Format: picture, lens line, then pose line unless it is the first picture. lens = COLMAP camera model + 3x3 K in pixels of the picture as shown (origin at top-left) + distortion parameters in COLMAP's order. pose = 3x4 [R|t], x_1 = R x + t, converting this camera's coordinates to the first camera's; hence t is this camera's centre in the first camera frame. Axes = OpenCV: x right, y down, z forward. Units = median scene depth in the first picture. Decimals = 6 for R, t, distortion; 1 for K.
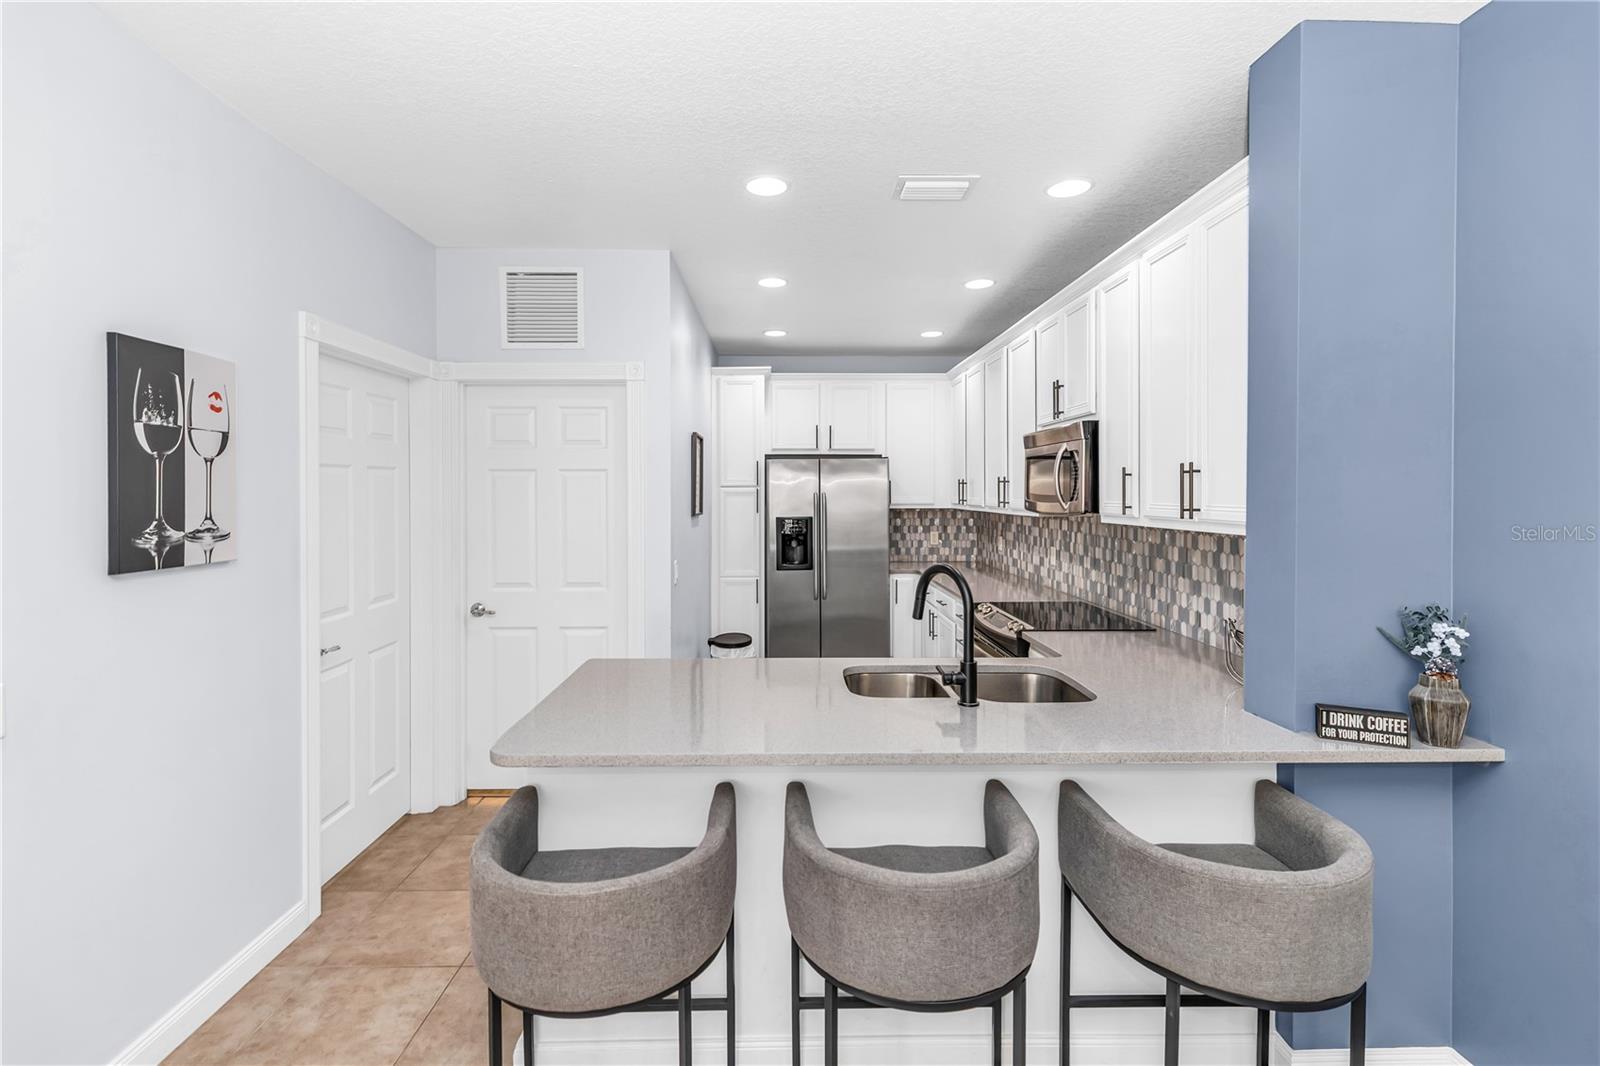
lens RADIAL K [[721.7, 0, 797.0], [0, 721.7, 482.1], [0, 0, 1]] dist [0.000100, 0.000002]
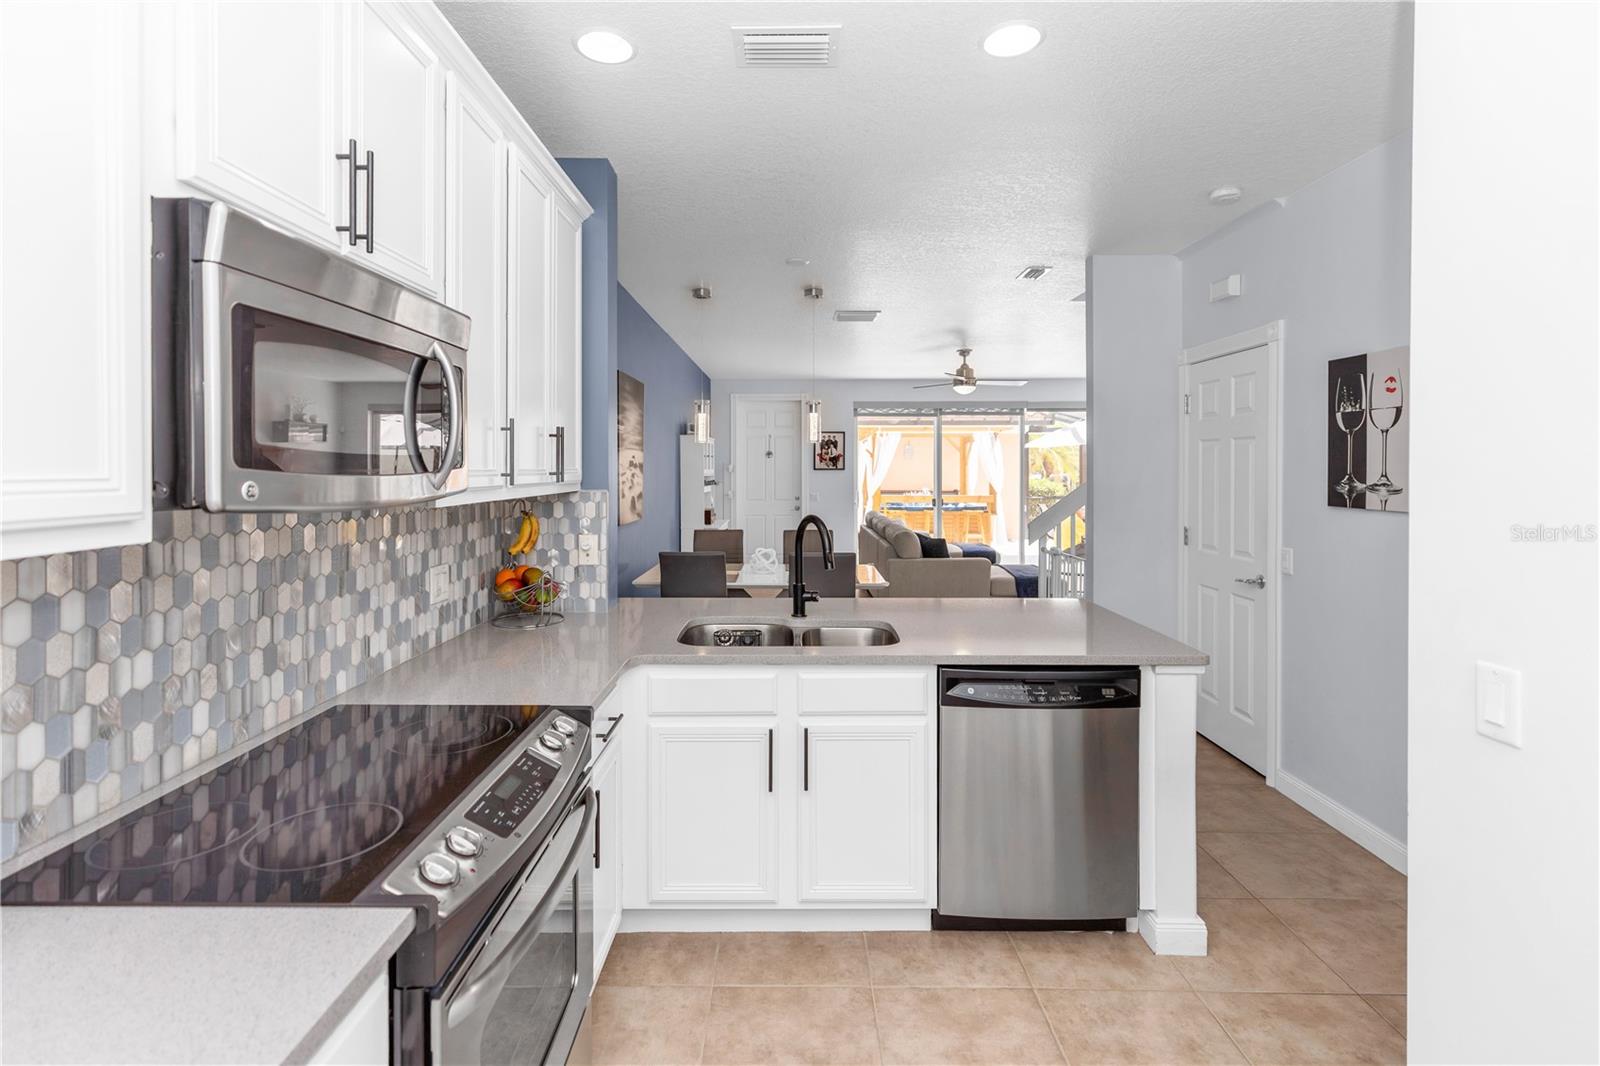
lens RADIAL K [[721.7, 0, 797.0], [0, 721.7, 482.1], [0, 0, 1]] dist [0.000100, 0.000002]
pose [[-0.999896, 0.000055, 0.014410, 0.232536], [0.000191, 0.999956, 0.009425, 0.050886], [-0.014409, 0.009427, -0.999852, 2.403169]]
